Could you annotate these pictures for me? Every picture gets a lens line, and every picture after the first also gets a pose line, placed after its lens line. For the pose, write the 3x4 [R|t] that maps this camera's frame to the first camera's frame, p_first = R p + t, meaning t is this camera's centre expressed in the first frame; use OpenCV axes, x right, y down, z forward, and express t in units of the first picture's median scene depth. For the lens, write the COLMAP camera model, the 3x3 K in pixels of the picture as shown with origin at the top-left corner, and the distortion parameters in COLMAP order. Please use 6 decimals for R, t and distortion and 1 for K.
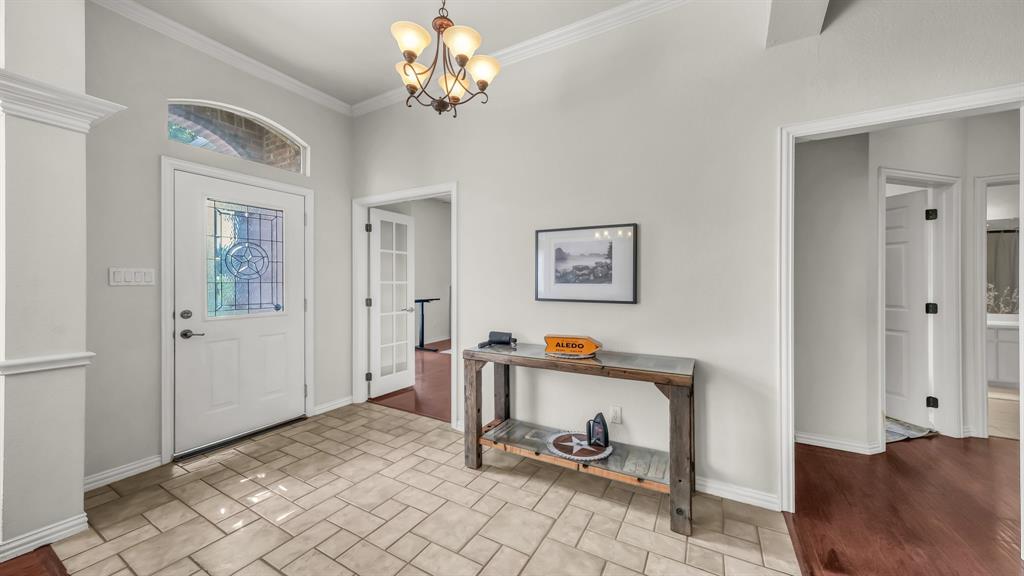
lens RADIAL K [[361.8, 0, 513.0], [0, 361.8, 286.2], [0, 0, 1]] dist [-0.000393, 0.000142]
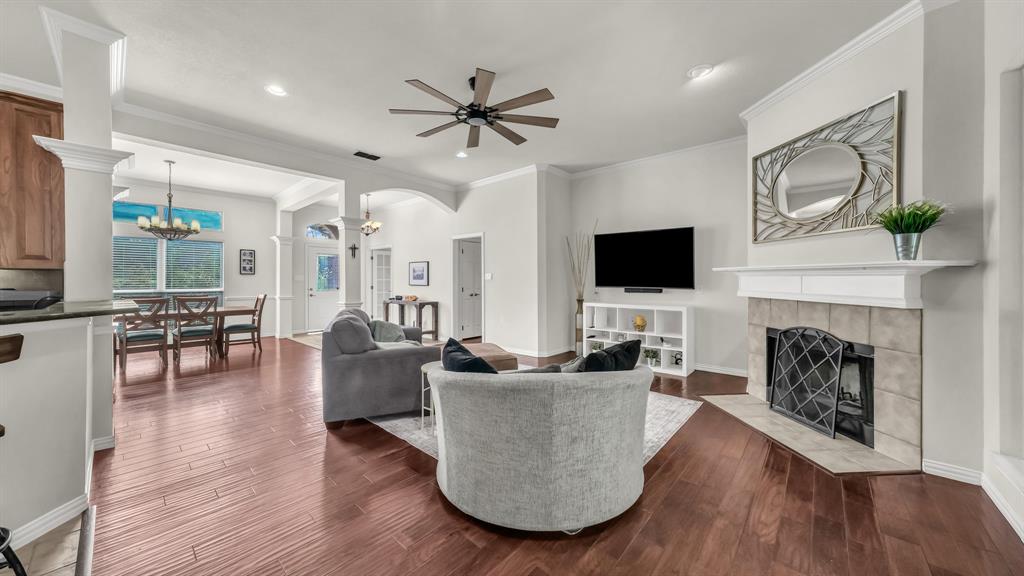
lens RADIAL K [[354.4, 0, 514.1], [0, 354.4, 278.2], [0, 0, 1]] dist [-0.001162, 0.002477]
pose [[0.978197, -0.004721, -0.207626, 1.627874], [0.002893, 0.999954, -0.009107, 0.010317], [0.207660, 0.008308, 0.978166, -1.832905]]
